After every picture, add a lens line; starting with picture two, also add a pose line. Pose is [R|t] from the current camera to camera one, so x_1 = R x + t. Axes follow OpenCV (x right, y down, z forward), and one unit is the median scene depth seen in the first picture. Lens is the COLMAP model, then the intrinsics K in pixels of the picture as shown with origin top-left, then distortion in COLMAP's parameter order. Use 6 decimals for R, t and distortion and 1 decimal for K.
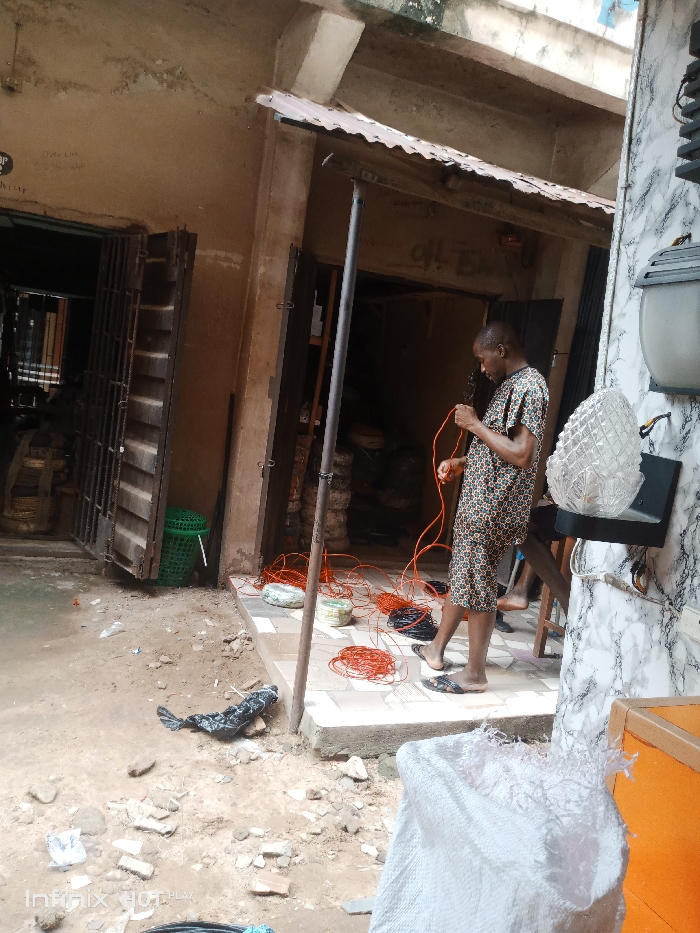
lens RADIAL K [[770.4, 0, 349.6], [0, 770.4, 445.1], [0, 0, 1]] dist [0.042905, -0.079123]
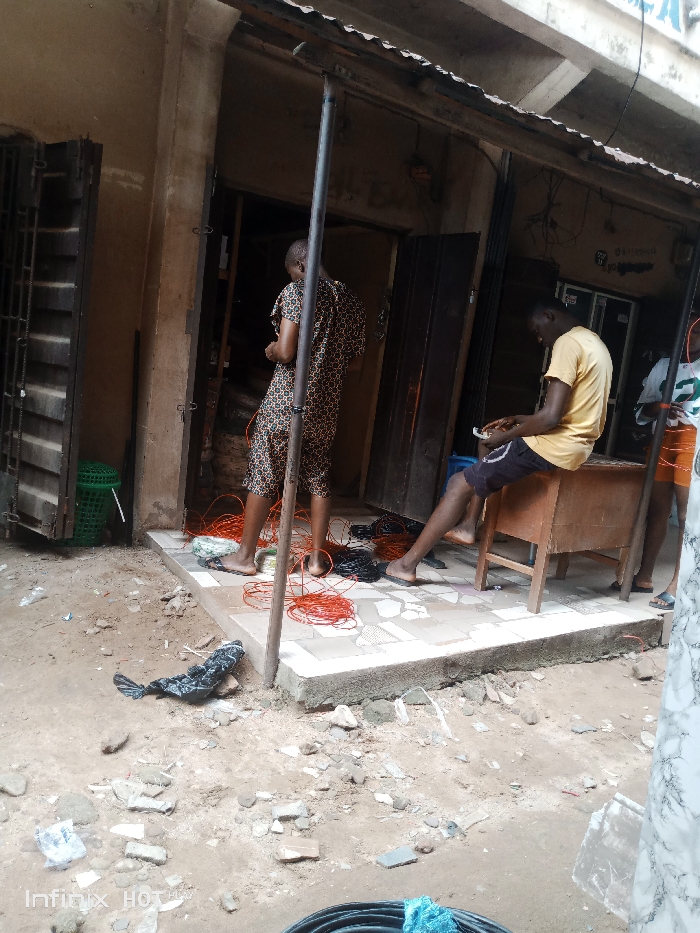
lens RADIAL K [[770.4, 0, 349.6], [0, 770.4, 445.1], [0, 0, 1]] dist [0.042905, -0.079123]
pose [[0.977900, -0.039060, 0.205394, -0.156513], [0.027655, 0.997927, 0.058108, 0.030992], [-0.207238, -0.051143, 0.976953, 0.090481]]
